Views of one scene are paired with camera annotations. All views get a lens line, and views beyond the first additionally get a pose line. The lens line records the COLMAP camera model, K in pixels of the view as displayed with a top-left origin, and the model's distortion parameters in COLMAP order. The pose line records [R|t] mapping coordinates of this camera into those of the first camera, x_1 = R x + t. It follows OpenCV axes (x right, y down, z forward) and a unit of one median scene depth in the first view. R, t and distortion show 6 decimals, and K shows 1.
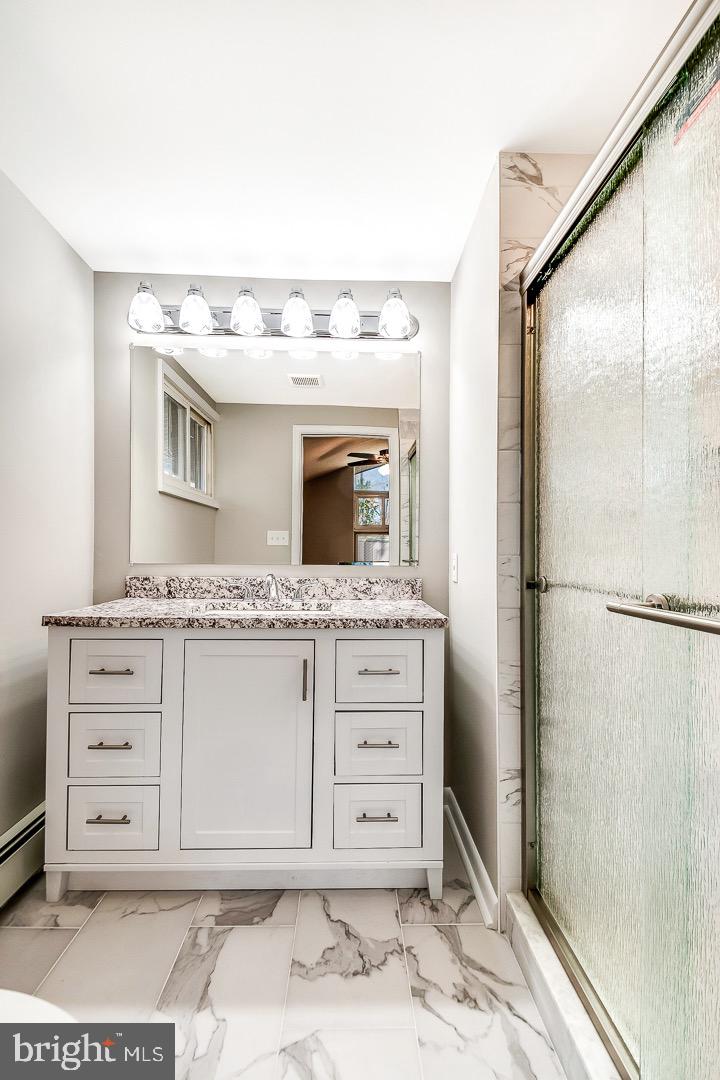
lens RADIAL K [[474.8, 0, 362.0], [0, 474.8, 549.4], [0, 0, 1]] dist [0.017044, -0.016426]
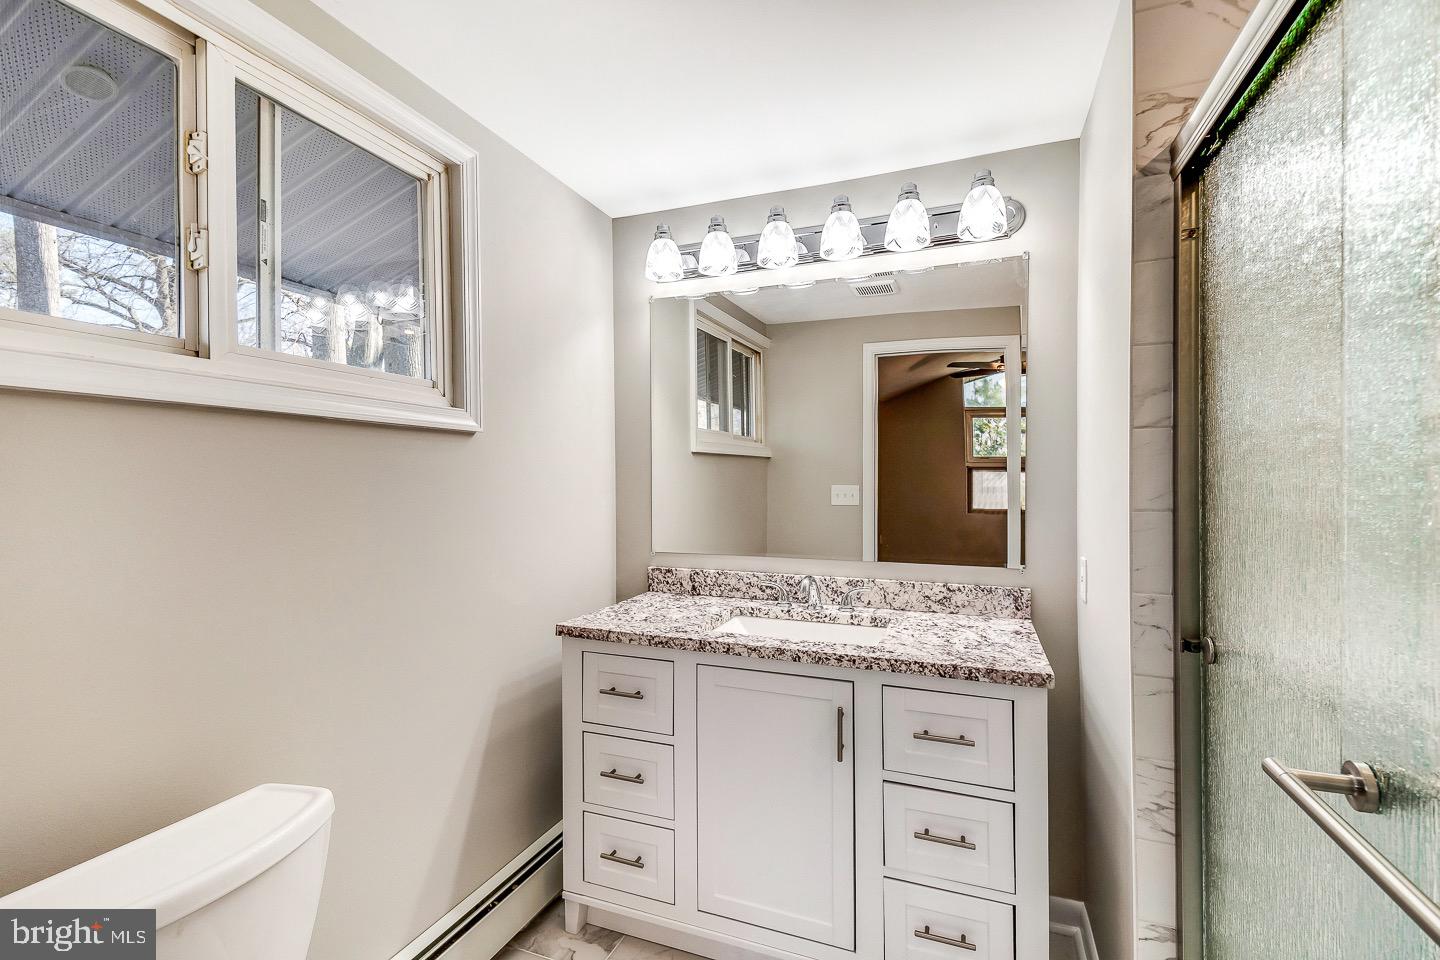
lens RADIAL K [[633.1, 0, 725.9], [0, 633.1, 481.9], [0, 0, 1]] dist [0.017044, -0.016426]
pose [[0.921021, -0.005914, -0.389467, 0.105336], [0.008803, 0.999945, 0.005632, -0.131359], [0.389412, -0.008615, 0.921023, -0.000988]]
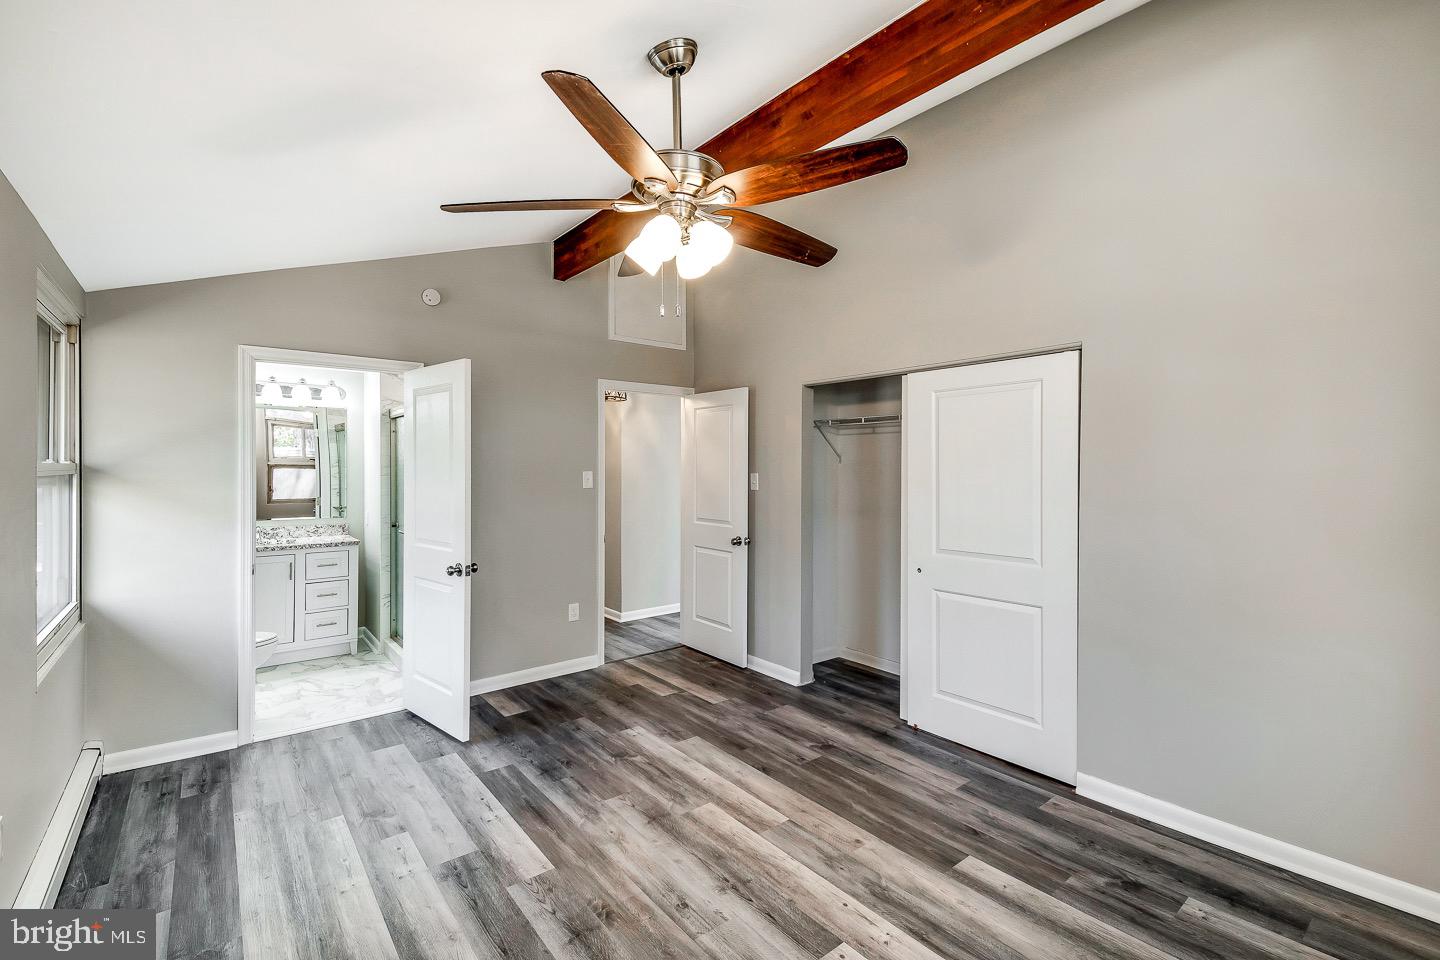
lens RADIAL K [[633.1, 0, 729.1], [0, 633.1, 460.4], [0, 0, 1]] dist [0.017044, -0.016426]
pose [[0.790812, -0.000696, 0.612059, -0.320463], [0.002612, 0.999994, -0.002237, -0.256139], [-0.612054, 0.003367, 0.790809, -2.750455]]
